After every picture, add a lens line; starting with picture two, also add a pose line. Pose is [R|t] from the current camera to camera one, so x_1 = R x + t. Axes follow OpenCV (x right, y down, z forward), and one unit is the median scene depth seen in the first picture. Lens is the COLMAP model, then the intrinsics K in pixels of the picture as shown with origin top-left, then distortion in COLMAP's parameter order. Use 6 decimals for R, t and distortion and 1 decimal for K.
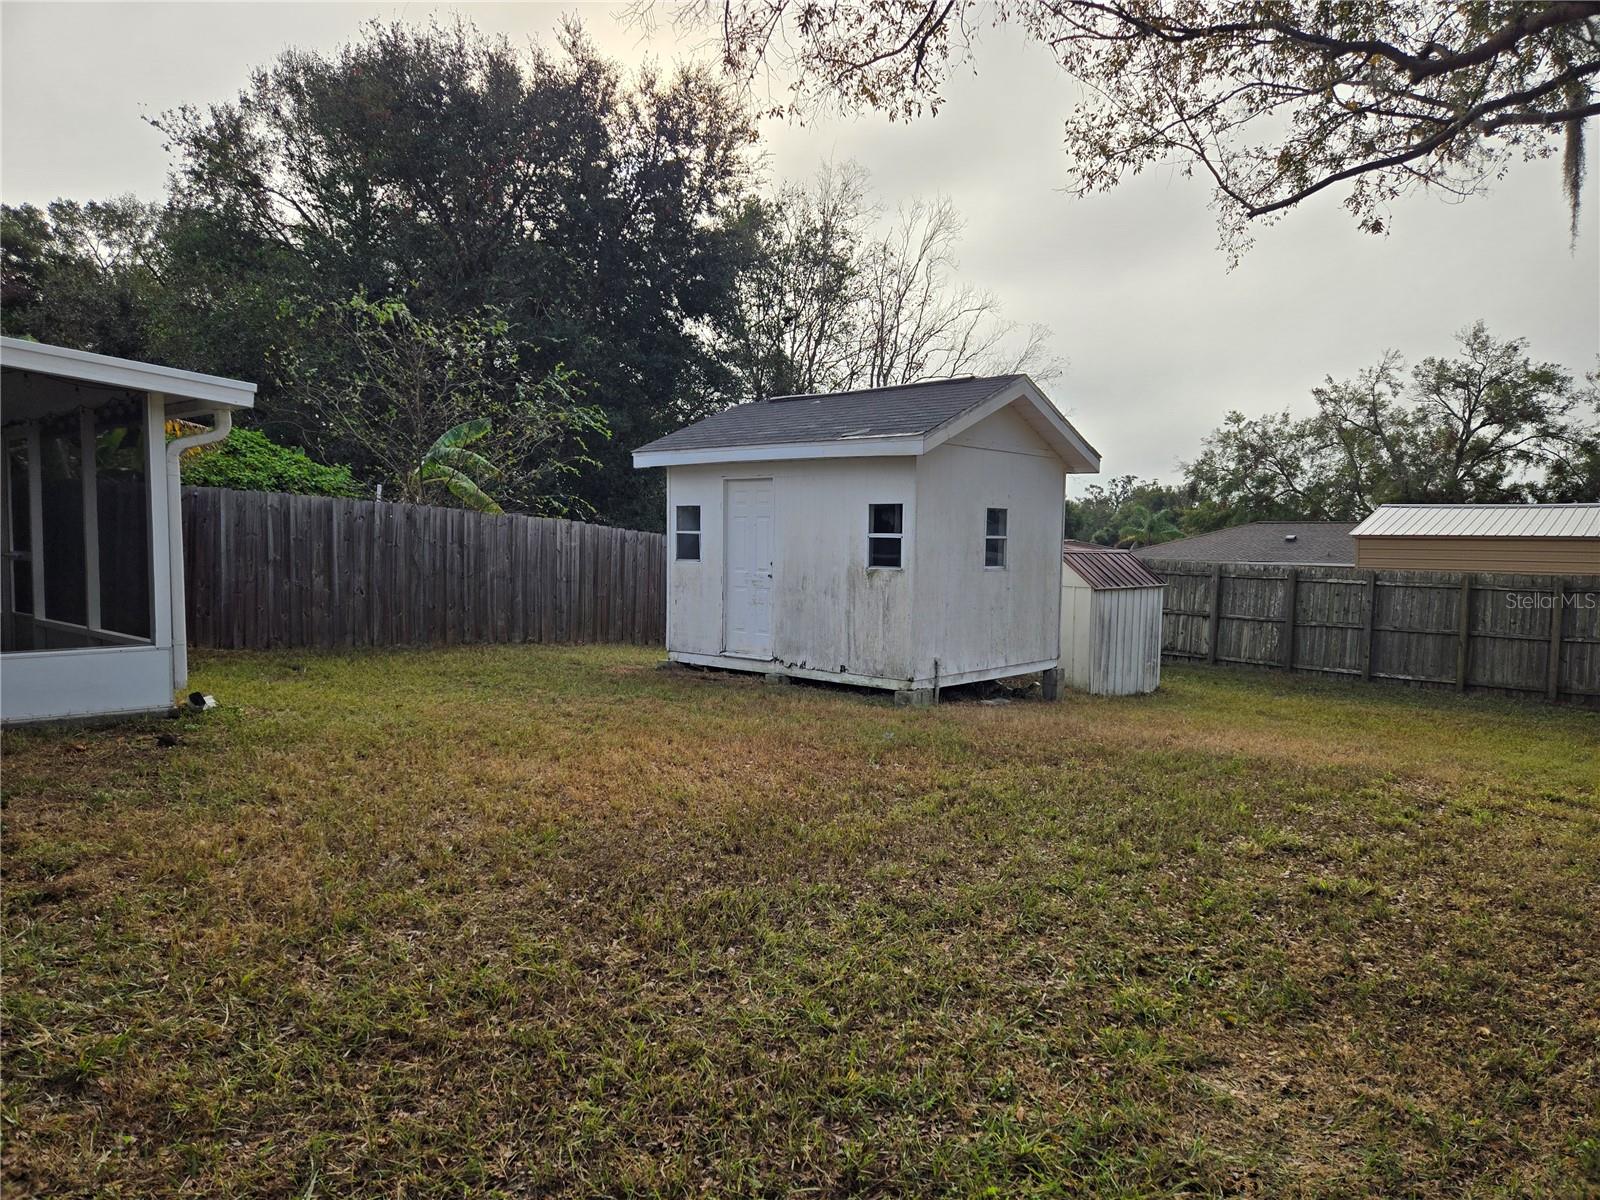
lens RADIAL K [[1064.5, 0, 798.7], [0, 1064.5, 605.1], [0, 0, 1]] dist [0.069884, -0.051476]
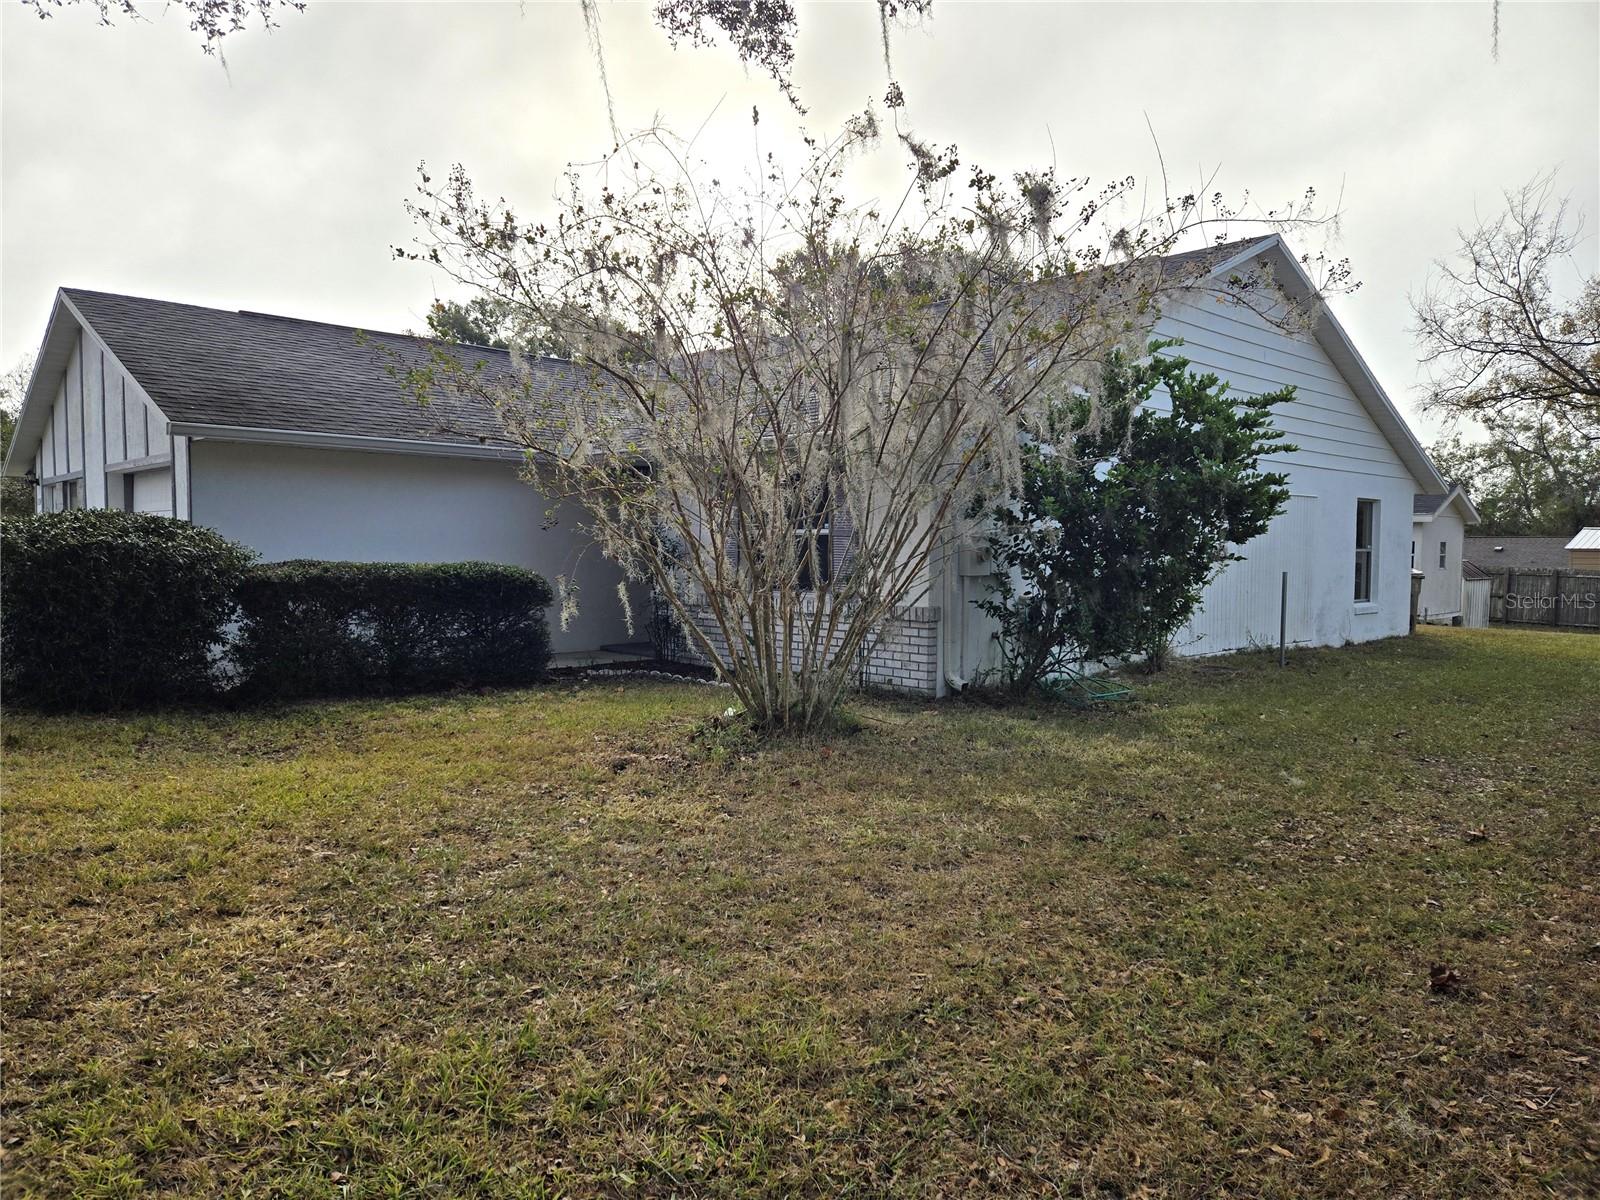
lens RADIAL K [[1064.5, 0, 799.6], [0, 1064.5, 595.9], [0, 0, 1]] dist [0.069884, -0.051476]
pose [[0.996317, -0.000299, -0.085751, -0.725705], [-0.000935, 0.999897, -0.014351, 0.041869], [0.085746, 0.014379, 0.996213, -1.033577]]
